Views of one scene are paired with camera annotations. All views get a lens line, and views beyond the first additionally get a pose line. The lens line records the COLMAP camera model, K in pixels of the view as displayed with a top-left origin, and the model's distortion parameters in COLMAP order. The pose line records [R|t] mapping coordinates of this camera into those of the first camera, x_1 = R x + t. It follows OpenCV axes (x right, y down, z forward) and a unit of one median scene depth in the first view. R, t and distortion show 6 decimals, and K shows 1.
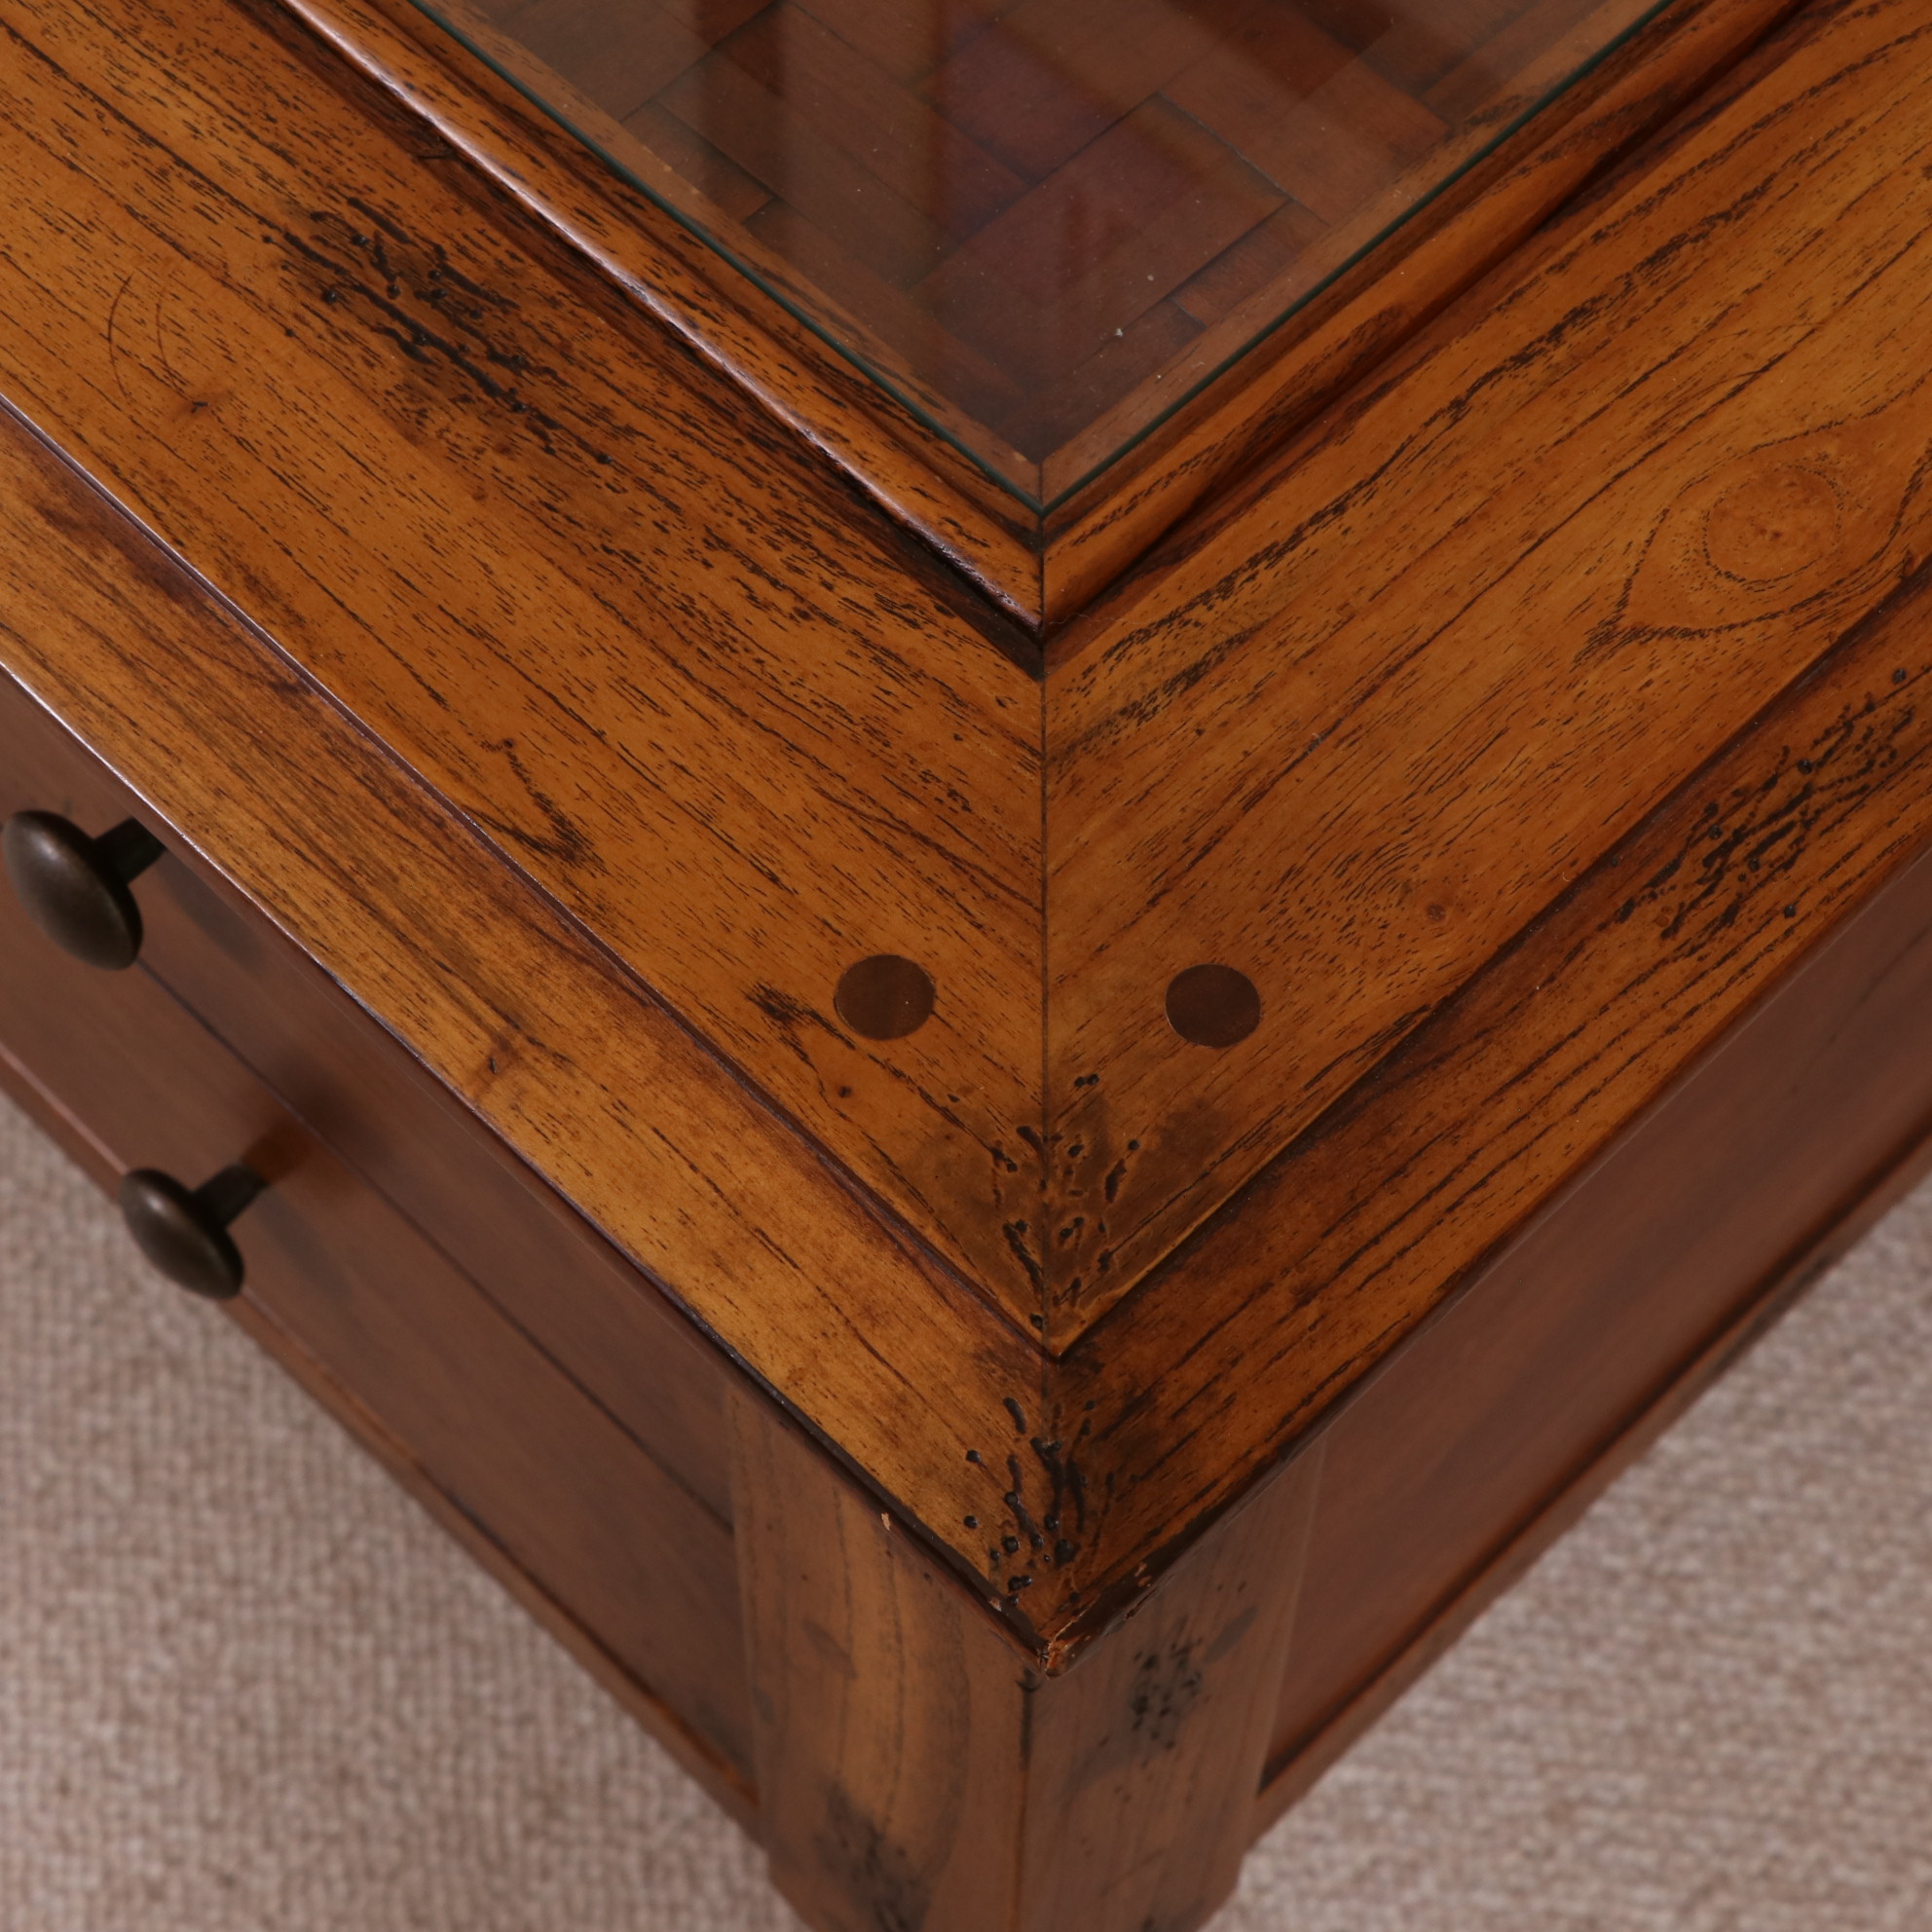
lens RADIAL K [[4497.8, 0, 966.0], [0, 4497.8, 966.0], [0, 0, 1]] dist [0.041988, 0.376862]
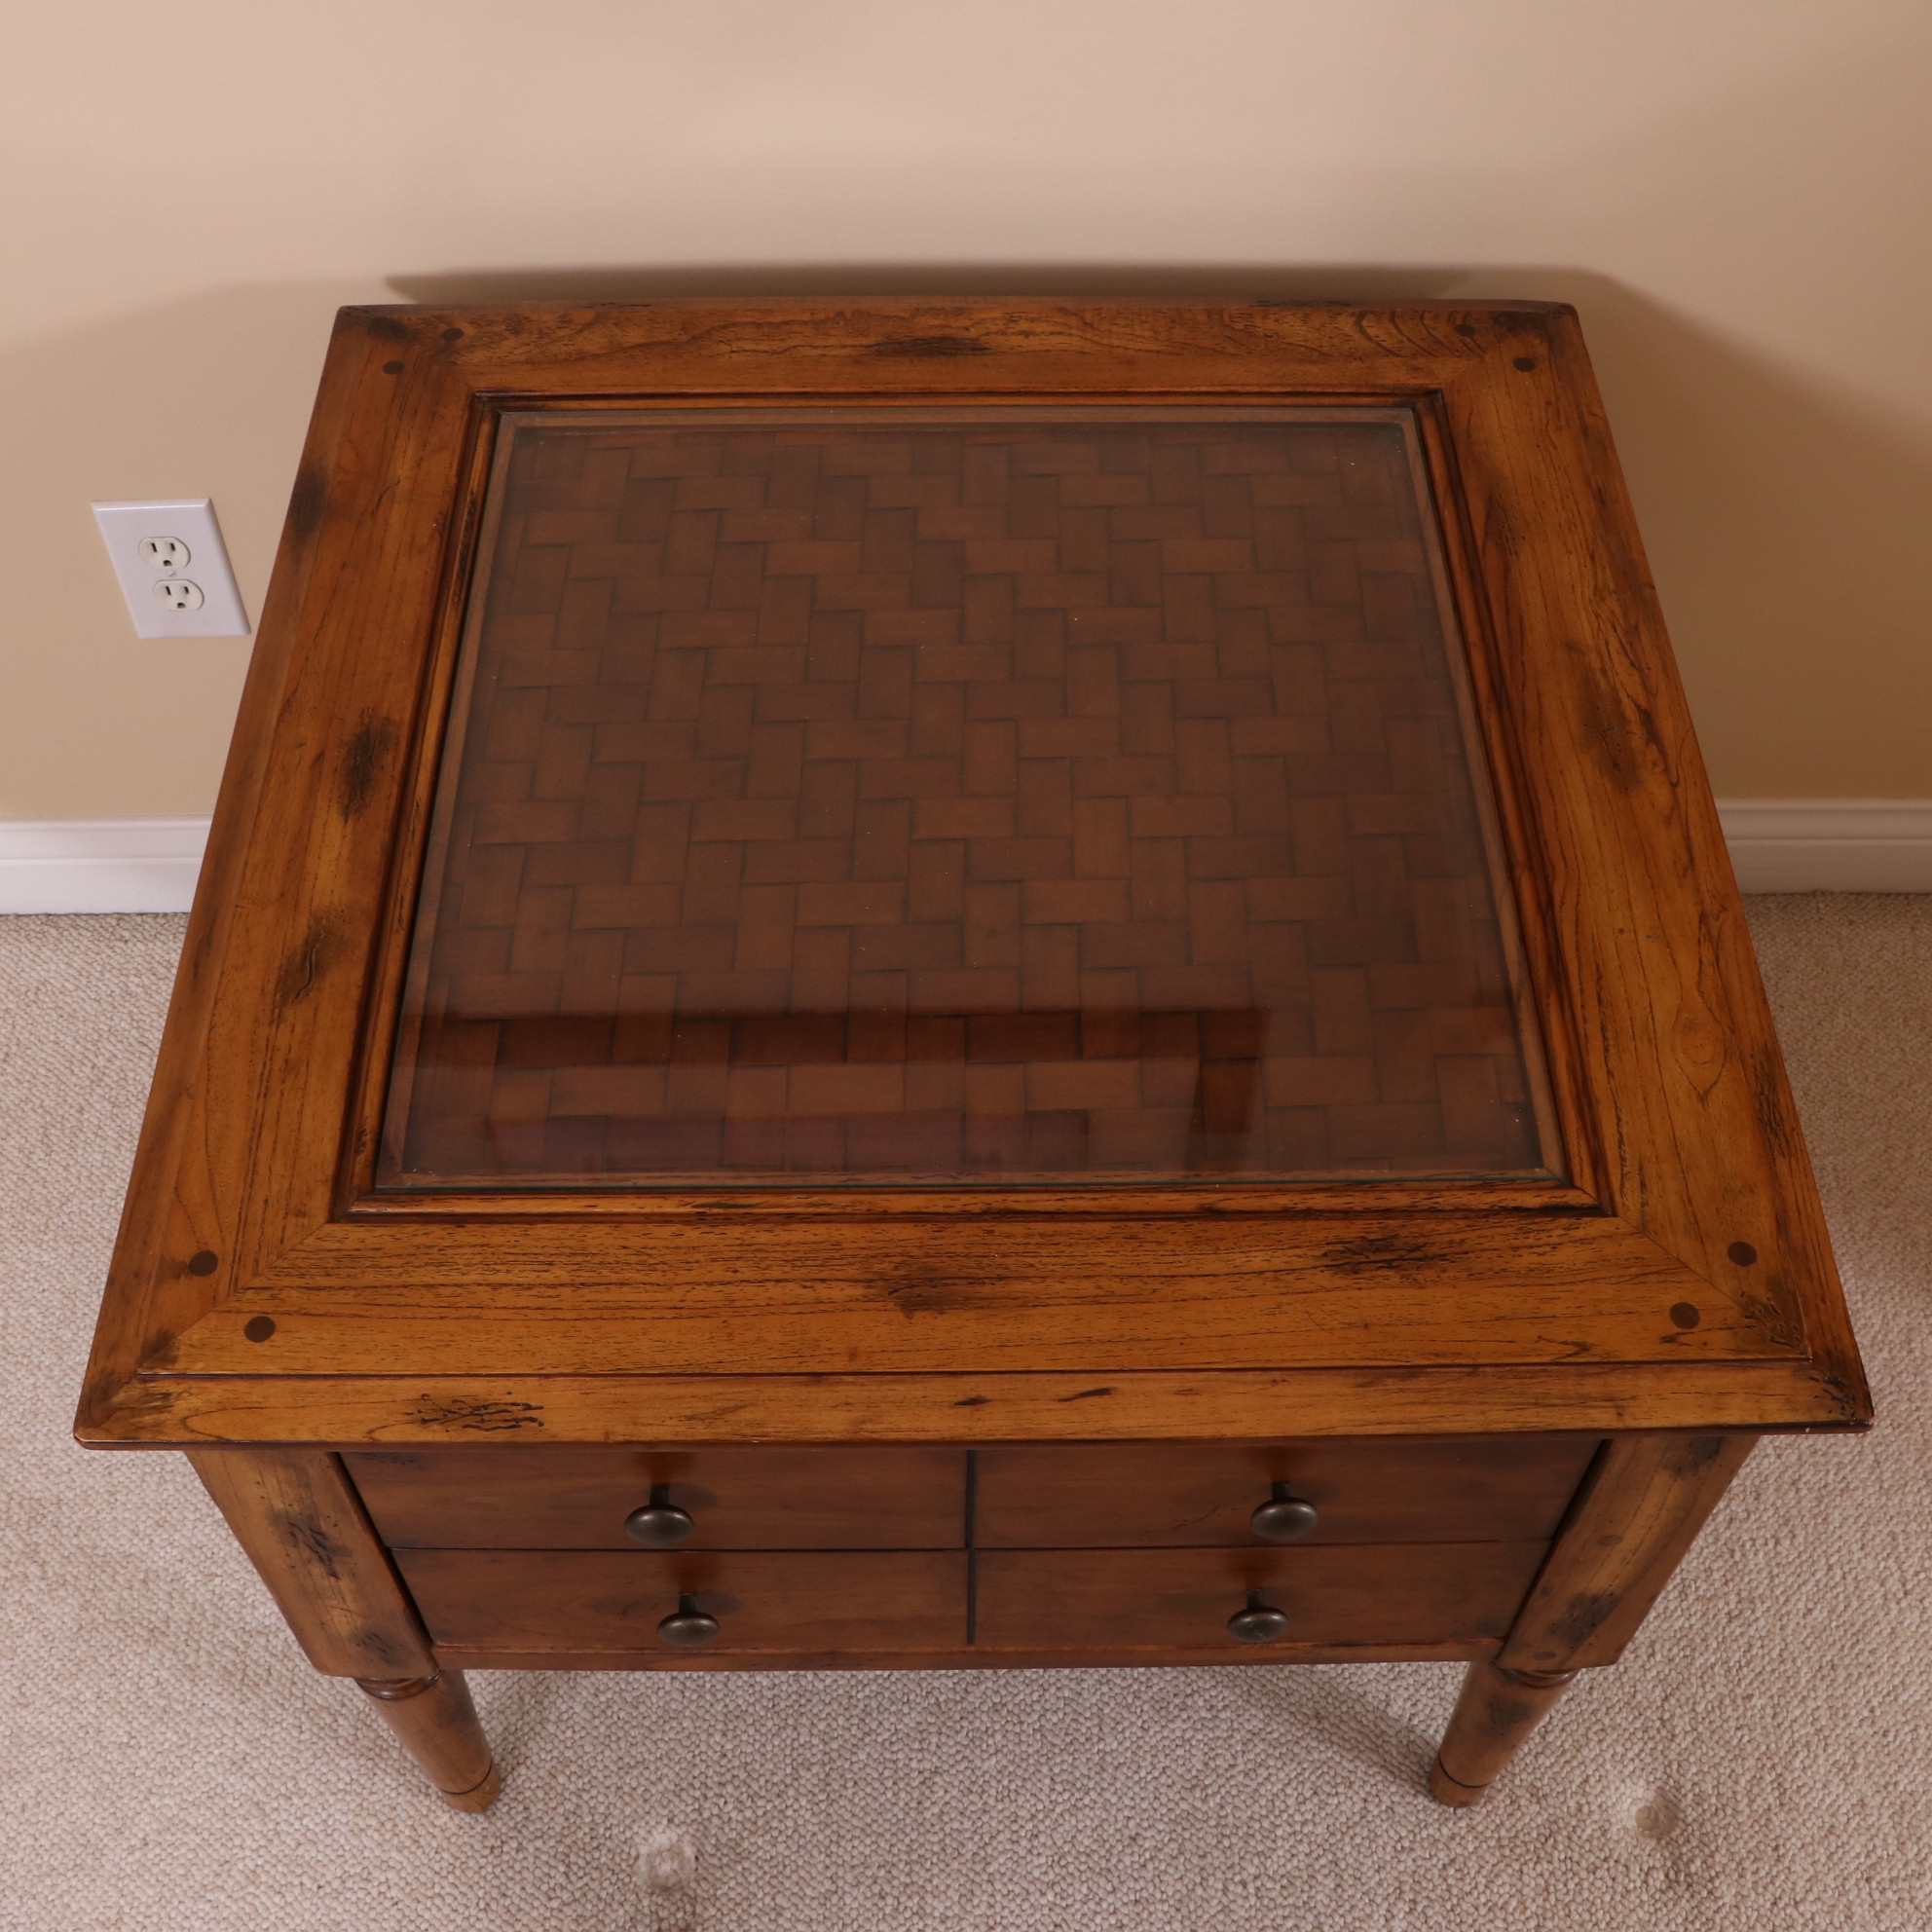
lens RADIAL K [[2402.8, 0, 966.0], [0, 2402.8, 966.0], [0, 0, 1]] dist [-0.158502, 0.043901]
pose [[0.699860, -0.572376, 0.427296, -0.901615], [0.621339, 0.782925, 0.031072, -0.529022], [-0.352326, 0.243750, 0.903578, -0.382833]]
